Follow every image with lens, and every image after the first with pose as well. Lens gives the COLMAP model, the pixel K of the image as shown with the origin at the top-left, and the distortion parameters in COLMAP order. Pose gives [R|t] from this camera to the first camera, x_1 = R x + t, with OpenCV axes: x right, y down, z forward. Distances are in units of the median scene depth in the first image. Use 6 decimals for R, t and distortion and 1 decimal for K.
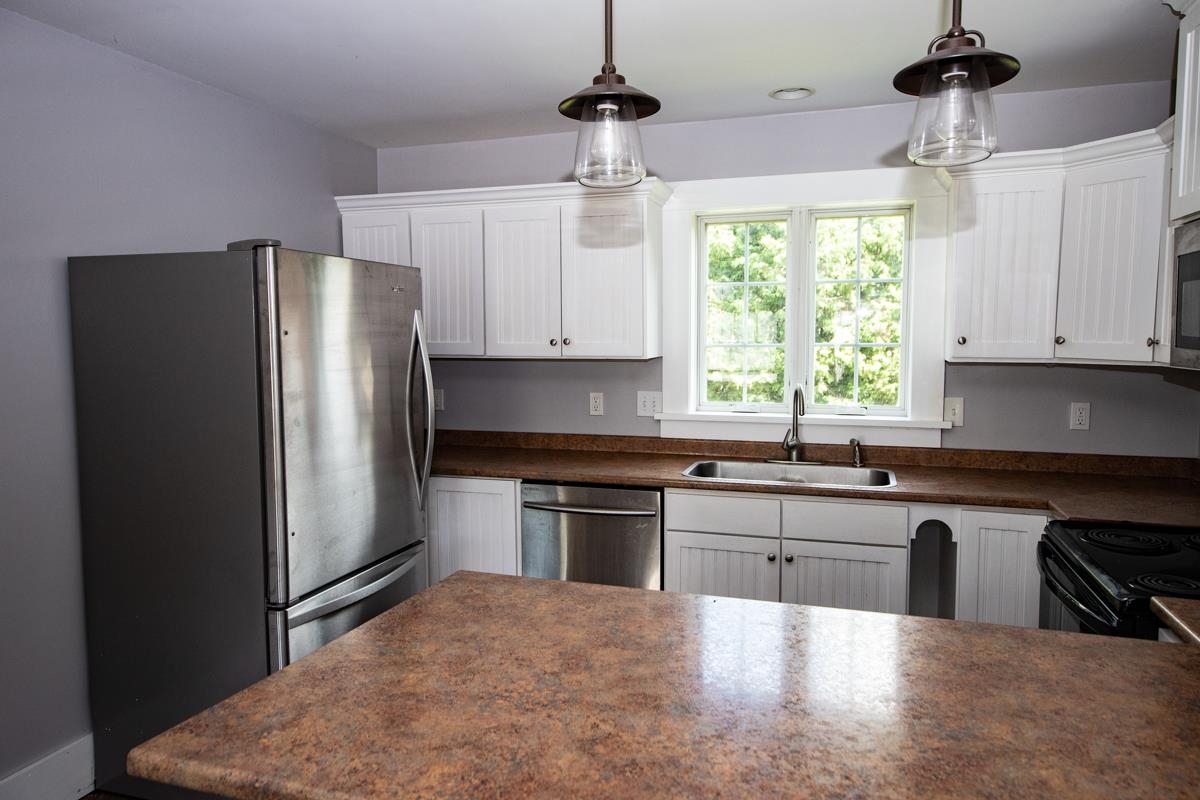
lens RADIAL K [[792.9, 0, 599.1], [0, 792.9, 396.2], [0, 0, 1]] dist [0.020545, 0.000356]
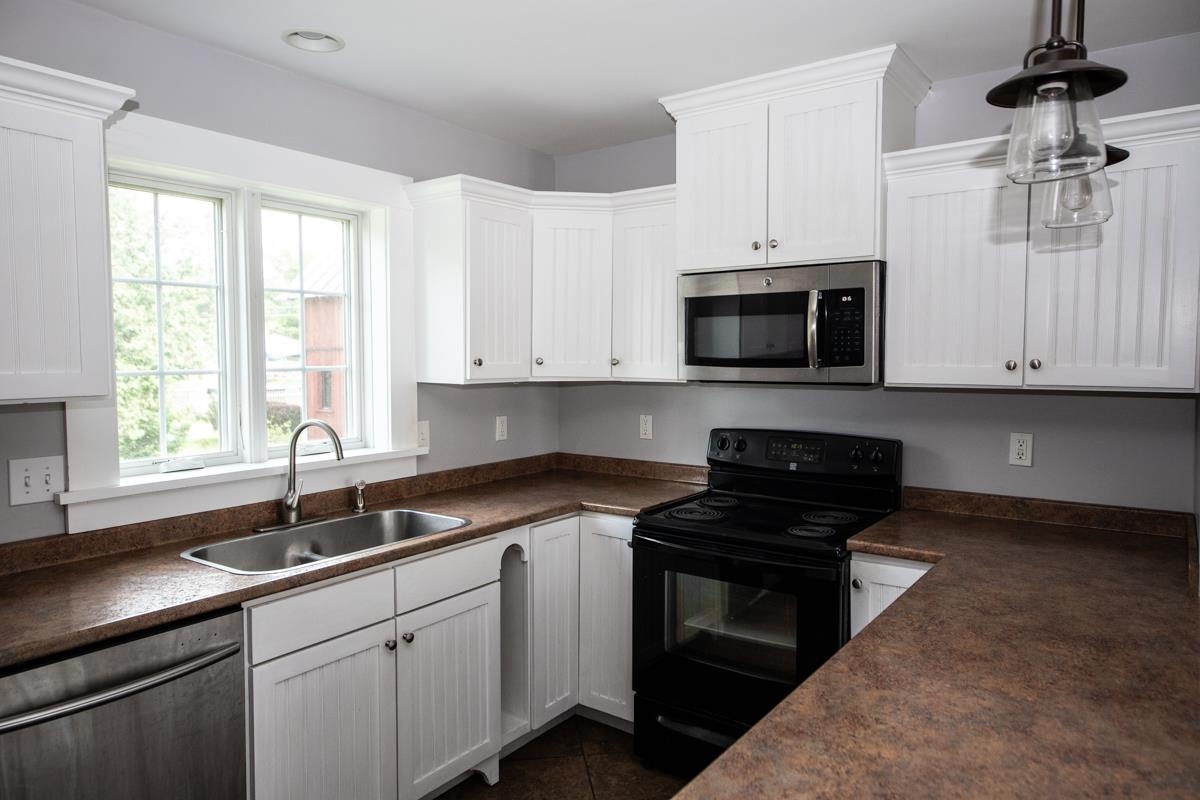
lens RADIAL K [[784.2, 0, 602.4], [0, 784.2, 396.8], [0, 0, 1]] dist [0.016524, -0.001538]
pose [[0.307899, -0.053018, 0.949941, -0.455889], [0.076670, 0.996582, 0.030770, -0.047585], [-0.948325, 0.063358, 0.310911, 0.583807]]
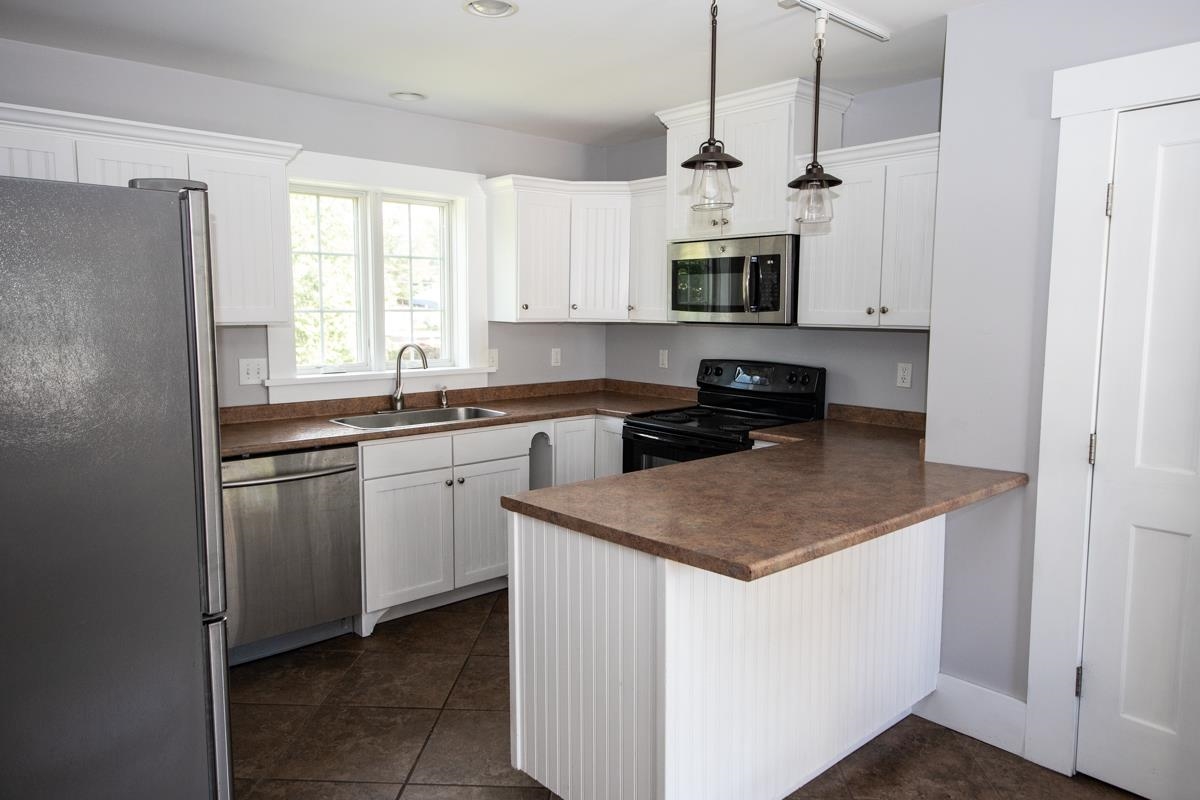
lens RADIAL K [[811.1, 0, 600.0], [0, 811.1, 400.0], [0, 0, 1]] dist [0.011807, 0.000554]
pose [[0.502669, -0.097163, 0.859001, -0.775455], [0.061695, 0.995162, 0.076462, -0.007204], [-0.862275, 0.014561, 0.506232, 0.167554]]
